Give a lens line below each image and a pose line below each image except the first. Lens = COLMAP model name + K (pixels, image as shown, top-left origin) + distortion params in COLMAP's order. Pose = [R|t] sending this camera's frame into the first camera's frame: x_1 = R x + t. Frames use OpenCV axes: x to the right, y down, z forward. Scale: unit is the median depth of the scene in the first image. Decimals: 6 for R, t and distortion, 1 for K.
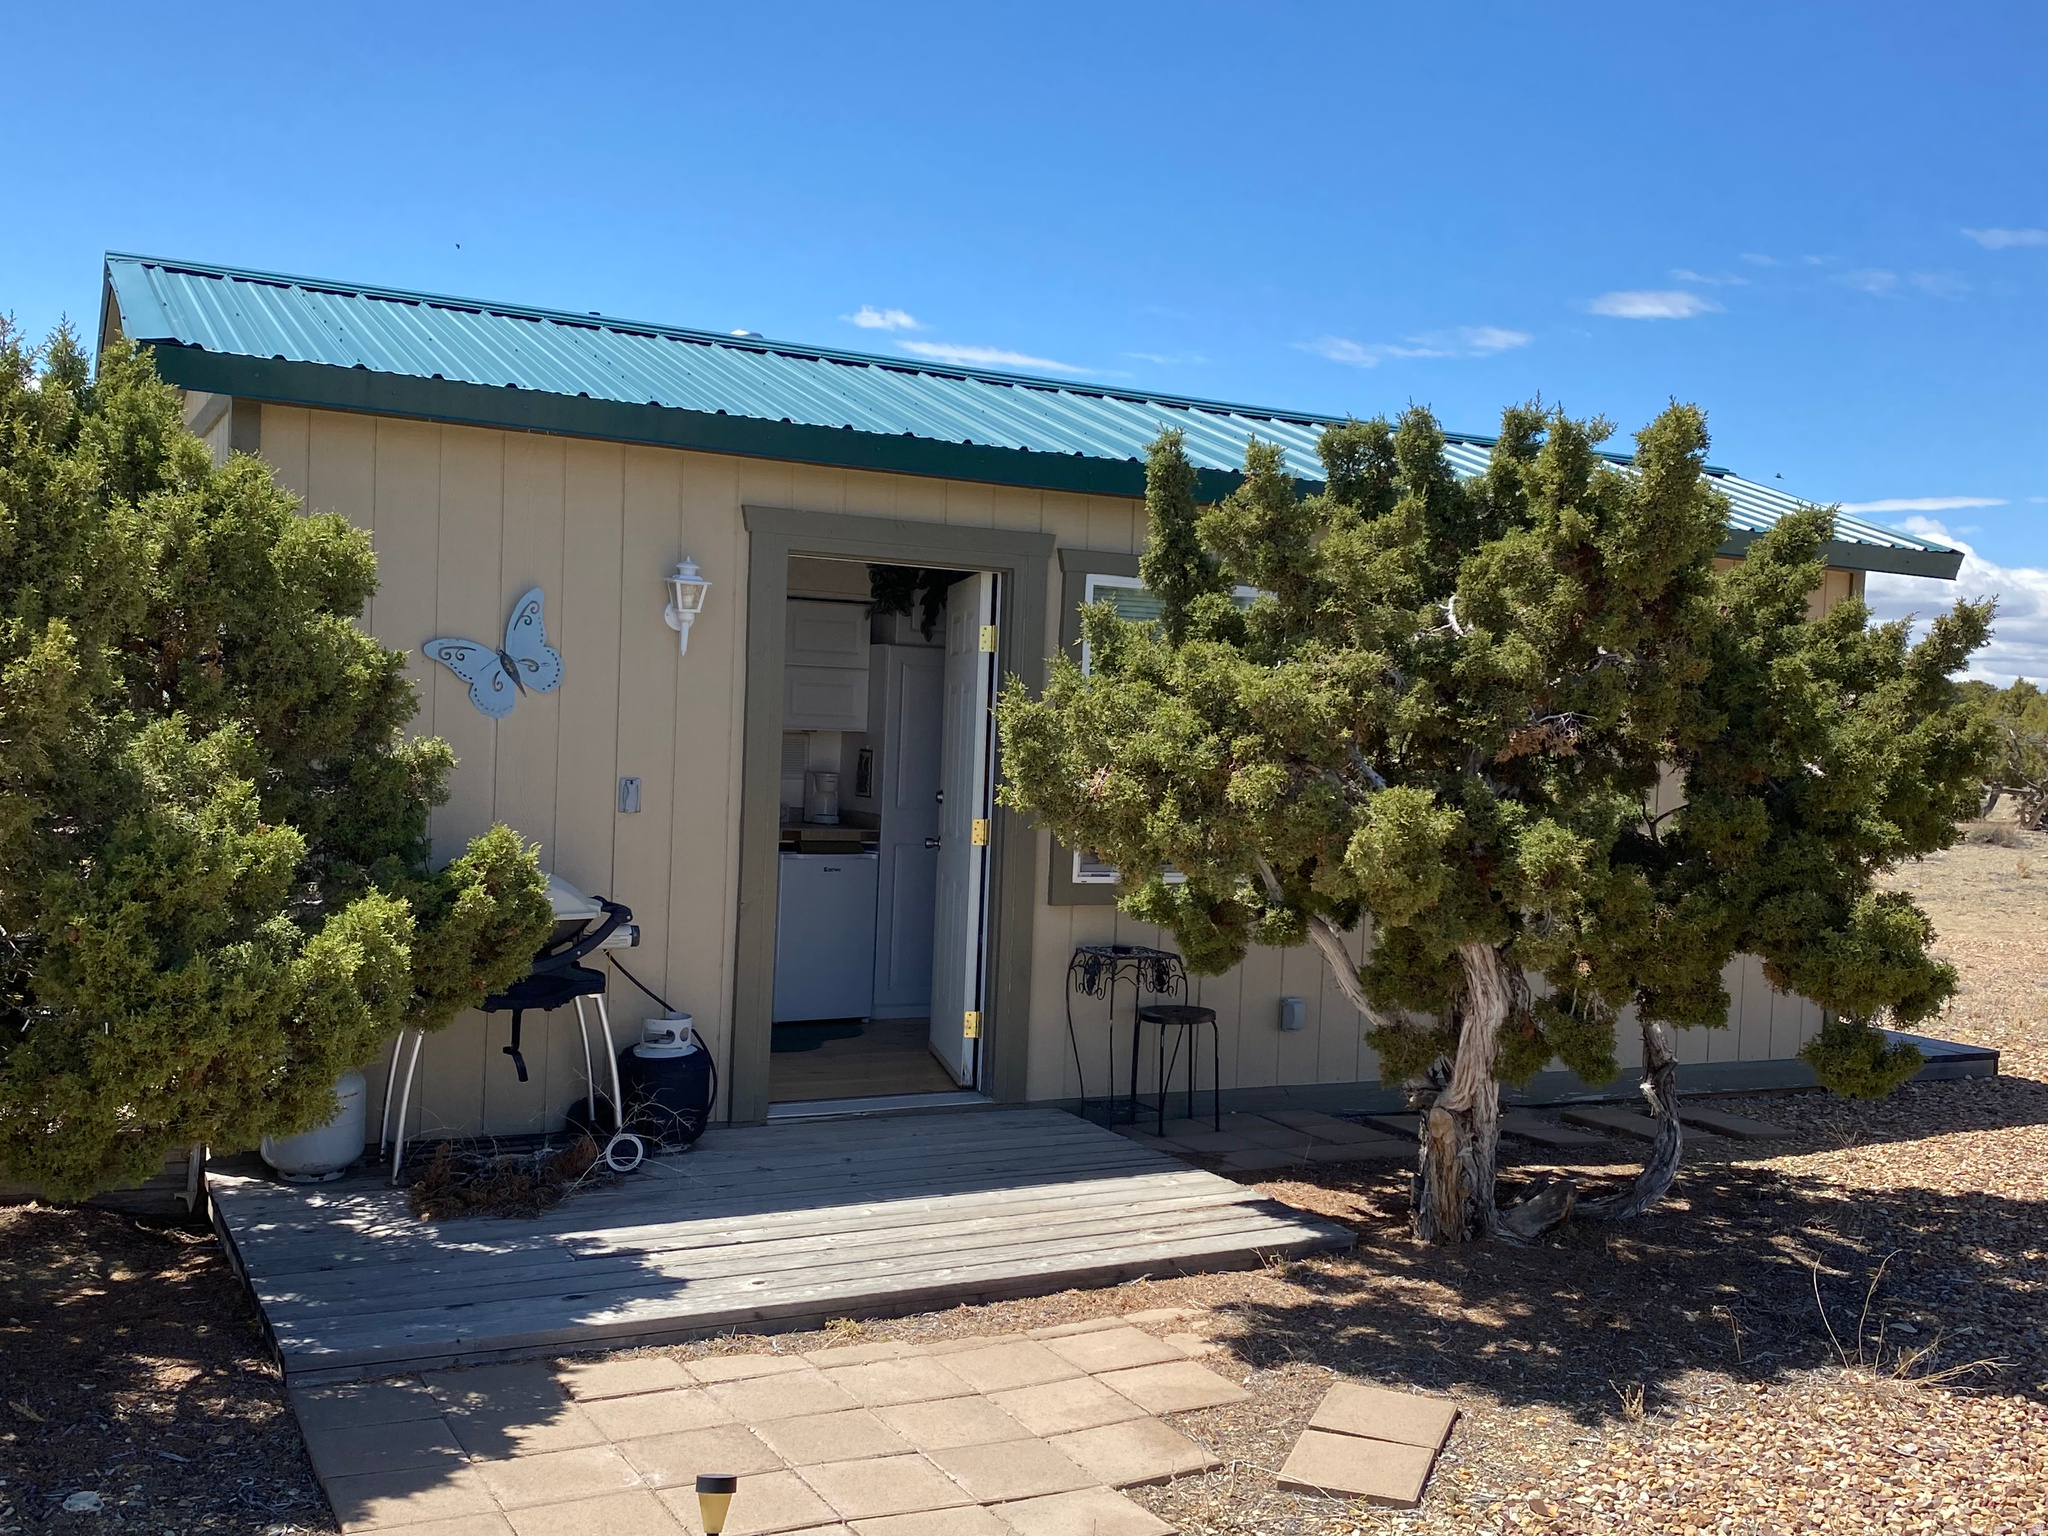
lens RADIAL K [[2118.2, 0, 1024.0], [0, 2118.2, 768.0], [0, 0, 1]] dist [0.183224, 0.001634]
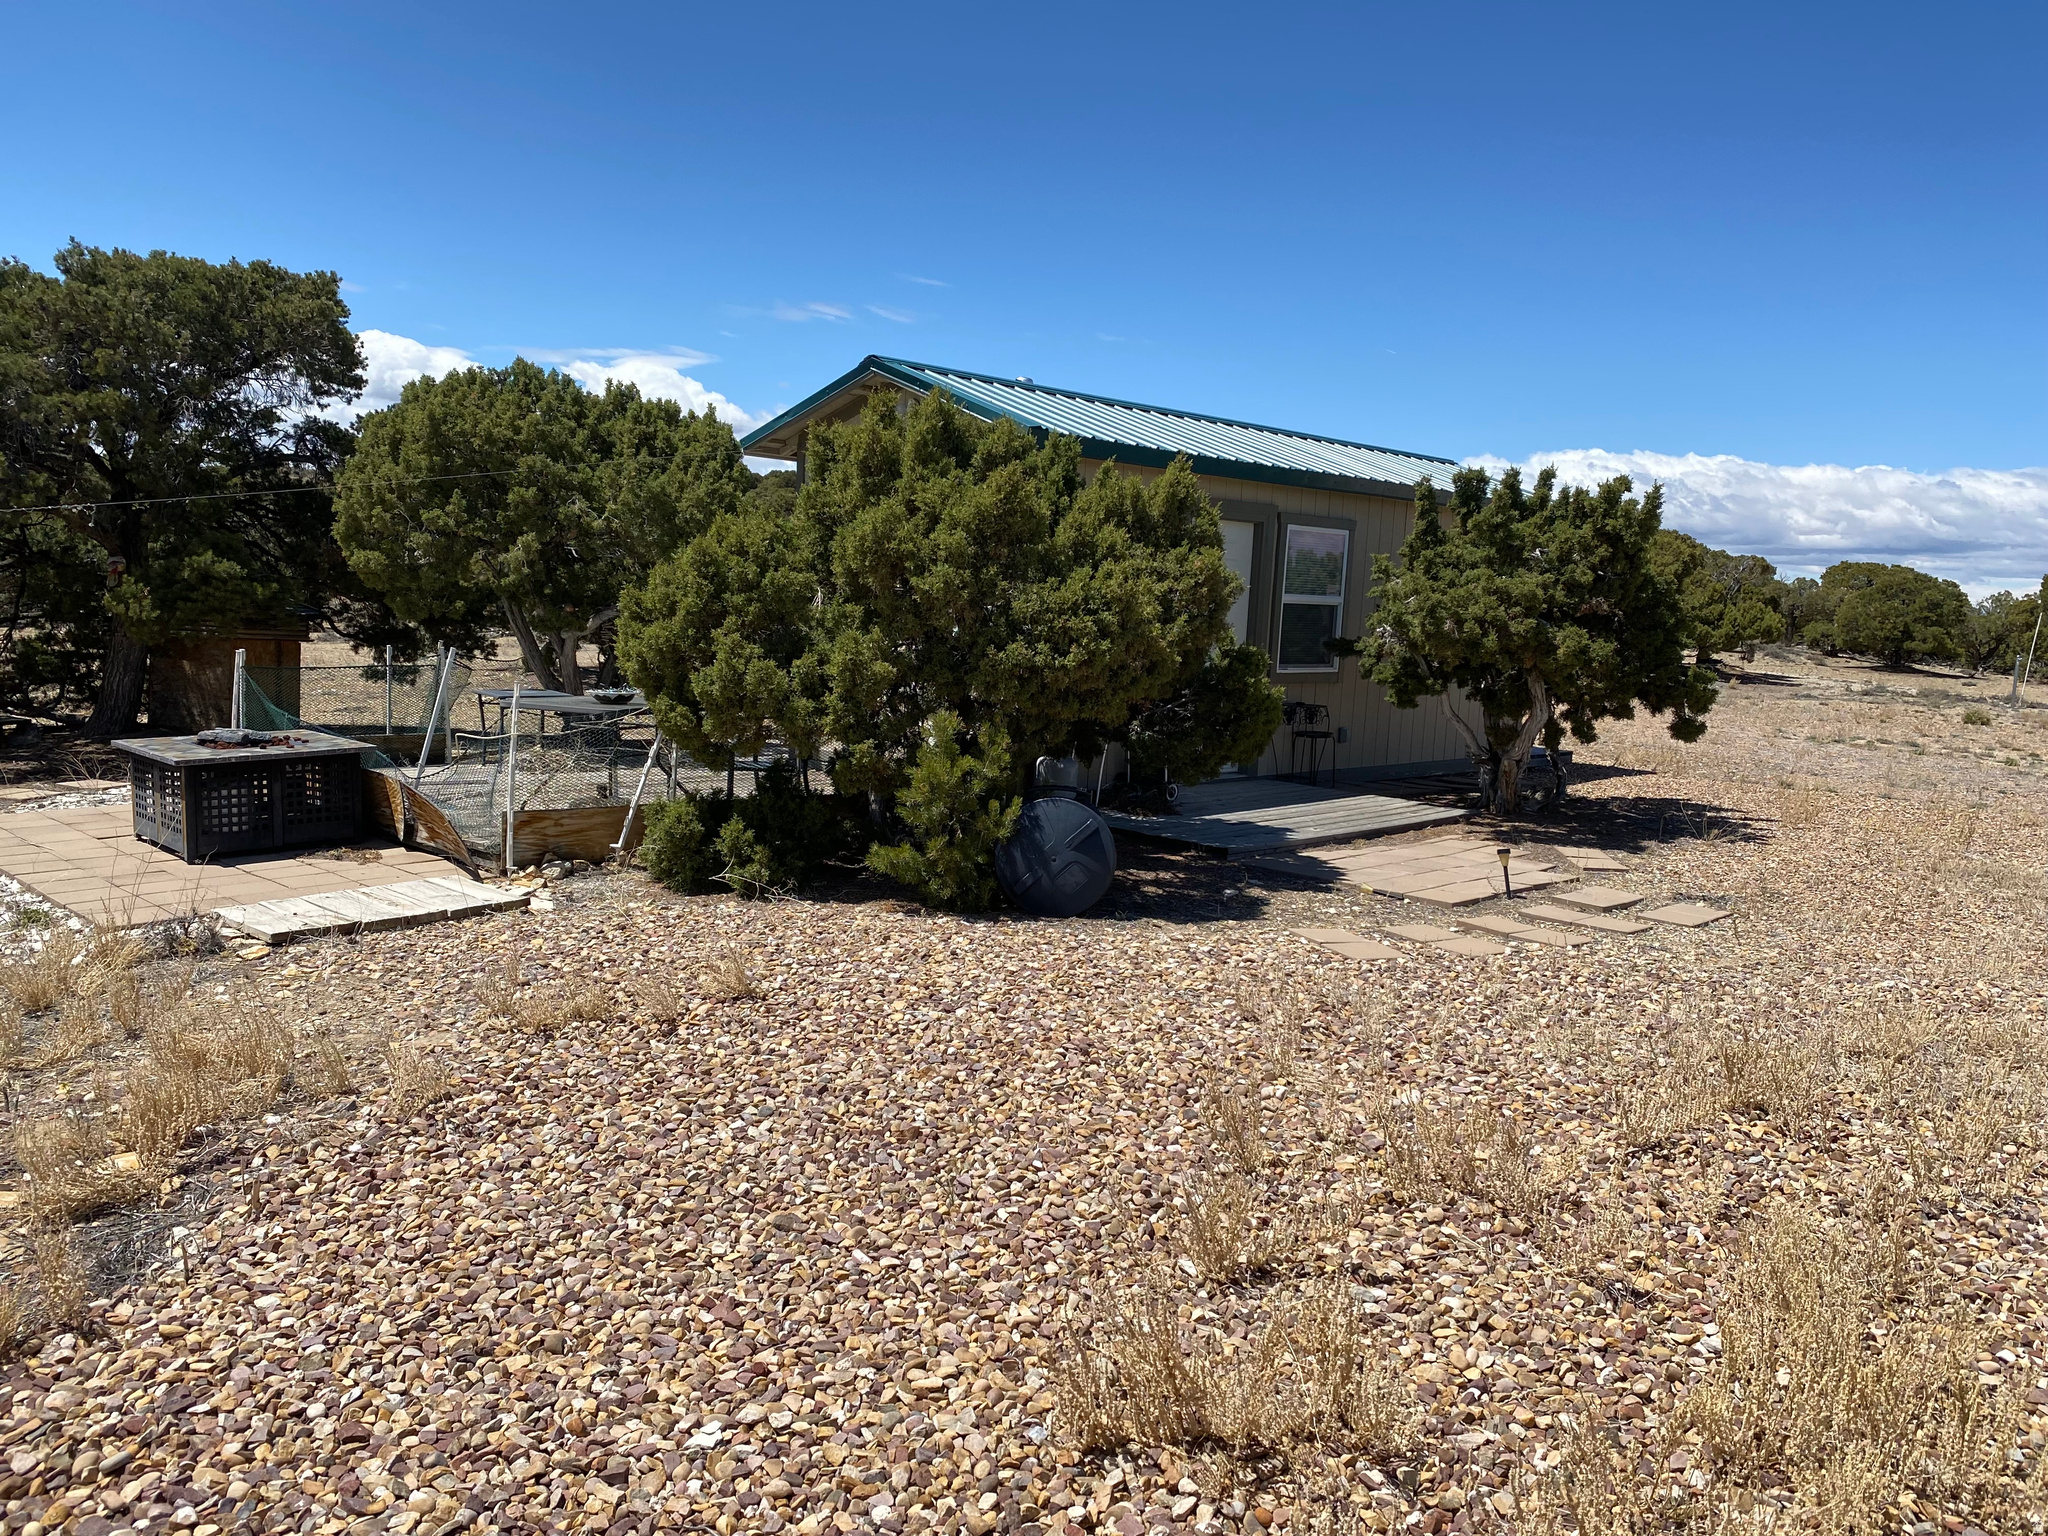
lens RADIAL K [[1545.0, 0, 1020.8], [0, 1545.0, 785.3], [0, 0, 1]] dist [0.002332, -0.005080]
pose [[0.965170, -0.019528, 0.260894, -0.803982], [-0.010202, 0.993643, 0.112116, -0.004561], [-0.261425, -0.110873, 0.958835, -0.539091]]
